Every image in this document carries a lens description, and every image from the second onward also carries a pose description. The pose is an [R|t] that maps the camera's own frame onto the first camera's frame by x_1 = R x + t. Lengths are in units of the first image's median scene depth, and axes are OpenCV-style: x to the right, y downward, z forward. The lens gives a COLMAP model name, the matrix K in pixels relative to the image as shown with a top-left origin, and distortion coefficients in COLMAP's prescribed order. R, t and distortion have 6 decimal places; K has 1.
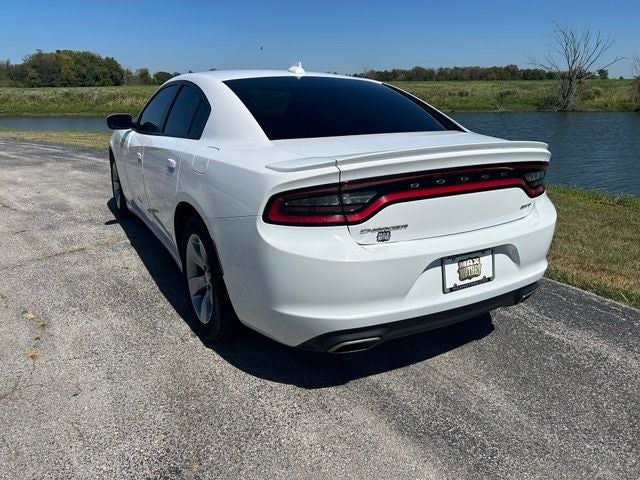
lens RADIAL K [[471.1, 0, 320.0], [0, 471.1, 240.0], [0, 0, 1]] dist [0.055853, -0.055359]
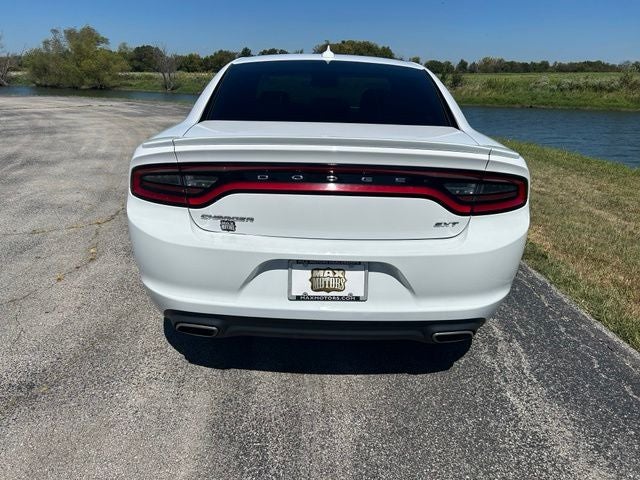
lens RADIAL K [[471.1, 0, 320.0], [0, 471.1, 240.0], [0, 0, 1]] dist [0.055853, -0.055359]
pose [[0.873577, 0.177343, -0.453225, 0.676859], [-0.169341, 0.983816, 0.058560, -0.061240], [0.456275, 0.025593, 0.889470, 0.207603]]
